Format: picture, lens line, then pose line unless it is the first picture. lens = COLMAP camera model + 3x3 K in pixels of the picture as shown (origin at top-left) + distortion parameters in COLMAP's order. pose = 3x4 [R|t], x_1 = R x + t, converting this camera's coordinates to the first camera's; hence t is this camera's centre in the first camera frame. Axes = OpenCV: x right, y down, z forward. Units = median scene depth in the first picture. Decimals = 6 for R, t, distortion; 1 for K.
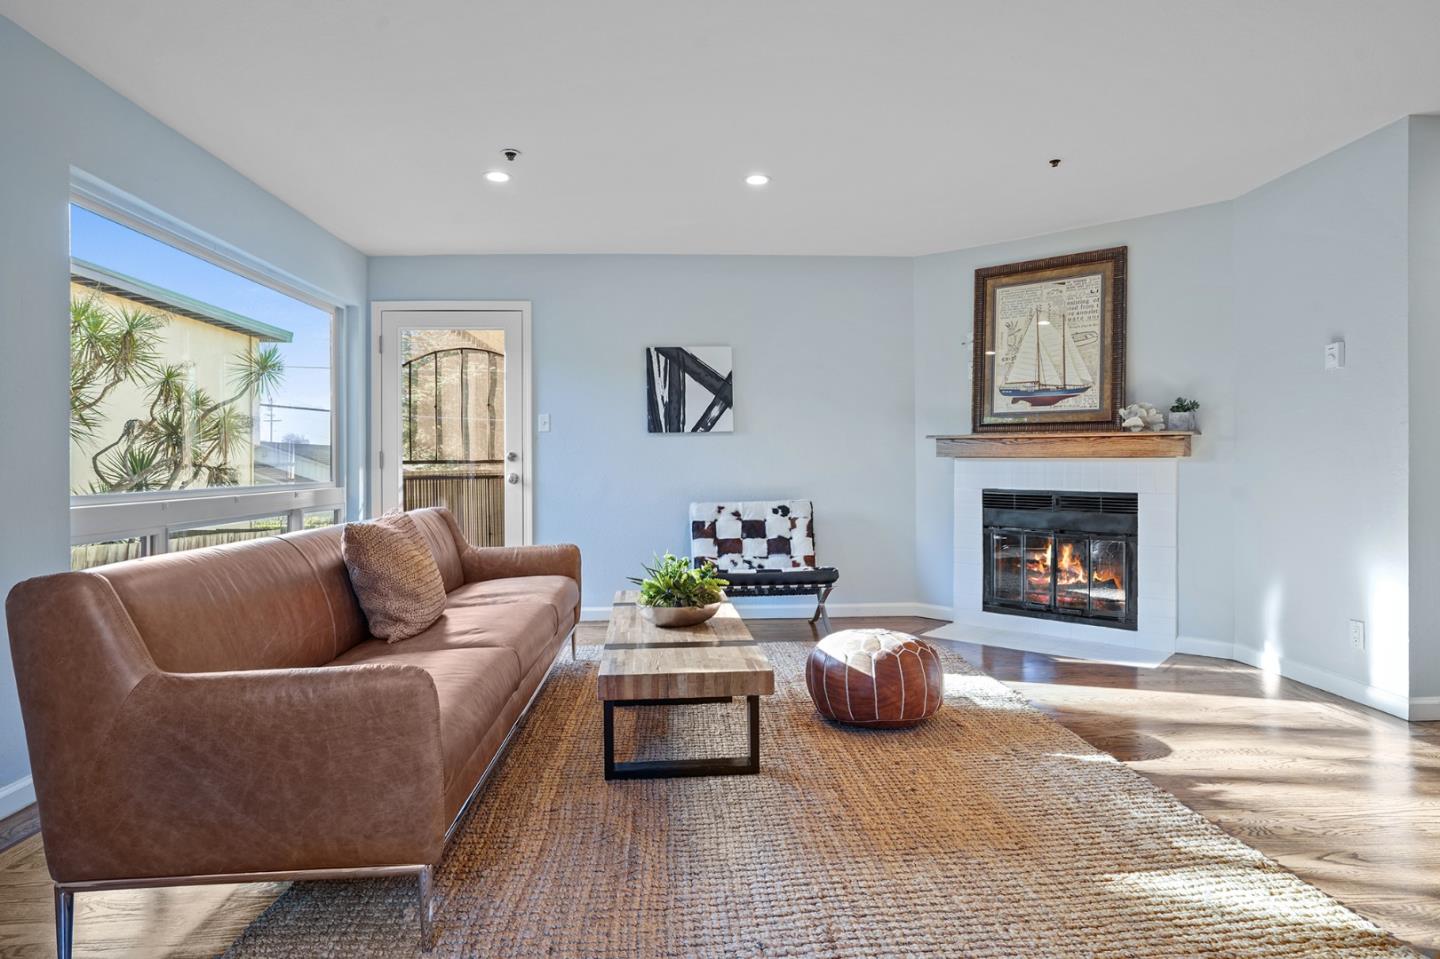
lens RADIAL K [[824.5, 0, 719.8], [0, 824.5, 475.3], [0, 0, 1]] dist [-0.006378, -0.000364]
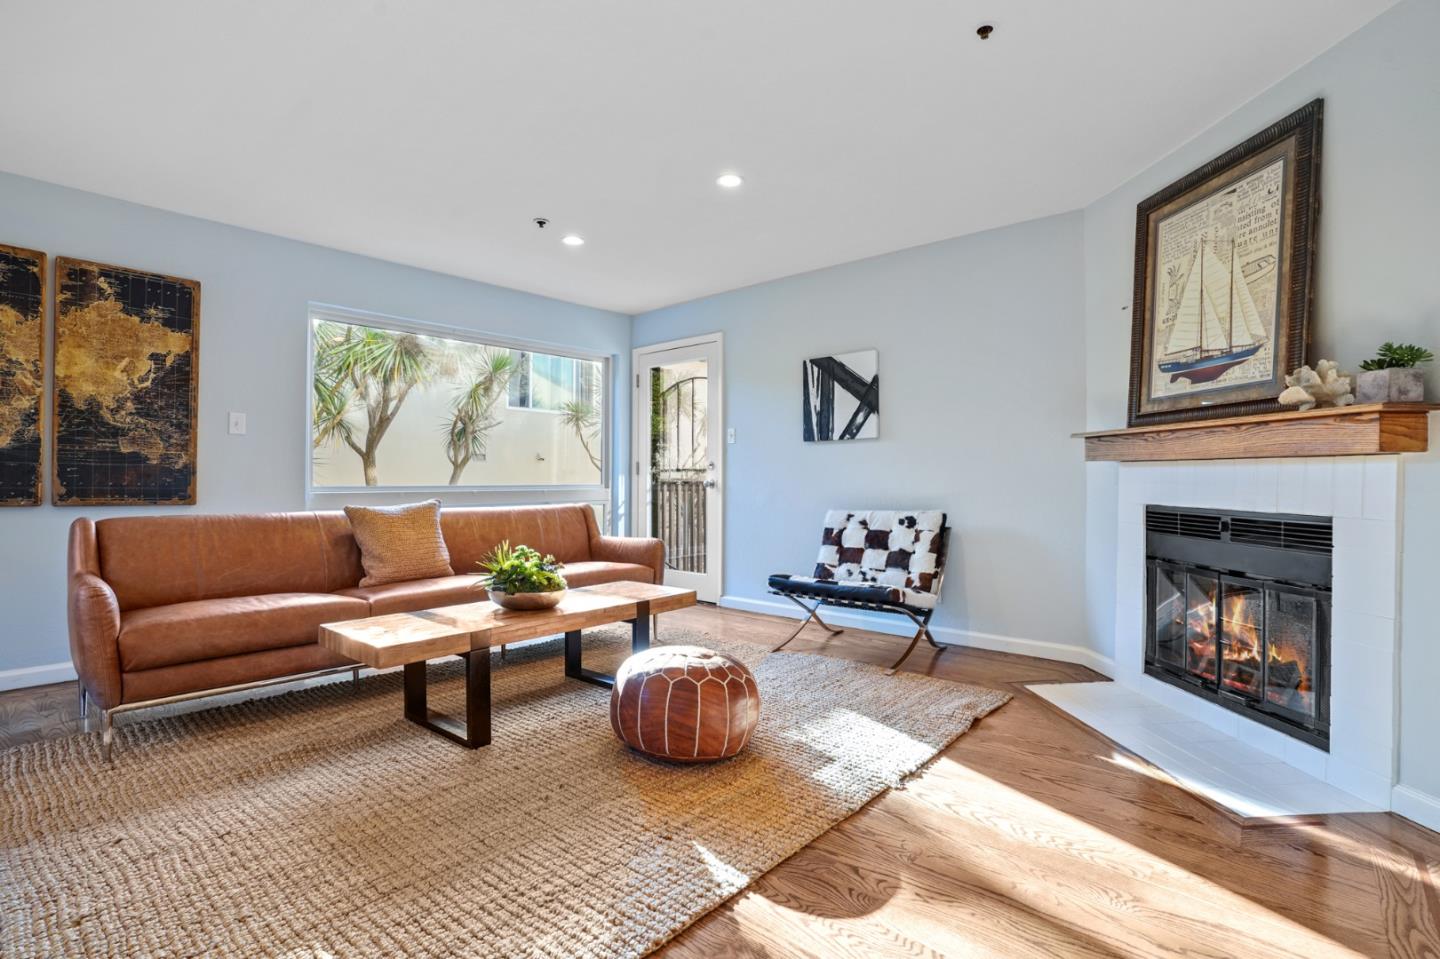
lens RADIAL K [[696.2, 0, 718.7], [0, 696.2, 471.2], [0, 0, 1]] dist [0.006776, 0.003340]
pose [[0.714488, 0.000100, -0.699647, 0.478324], [-0.019595, 0.999611, -0.019867, 0.006310], [0.699373, 0.027904, 0.714212, 0.305001]]
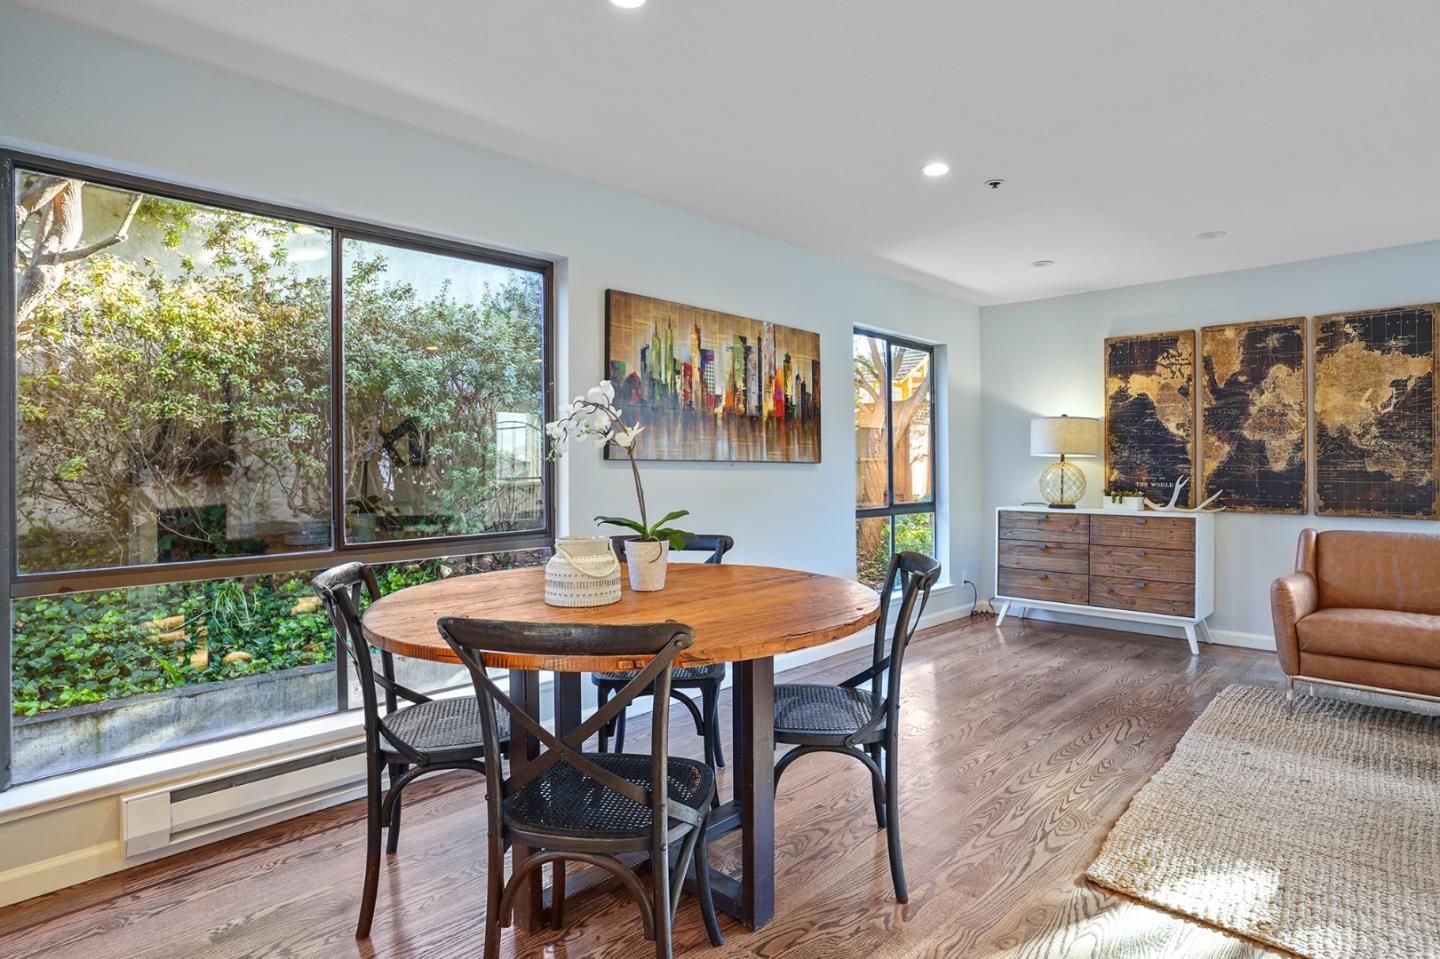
lens RADIAL K [[824.5, 0, 717.7], [0, 824.5, 472.1], [0, 0, 1]] dist [-0.006378, -0.000364]
pose [[-0.711101, 0.022567, -0.702727, 0.755579], [0.000422, 0.999498, 0.031670, -0.044833], [0.703090, 0.022224, -0.710754, 0.535519]]
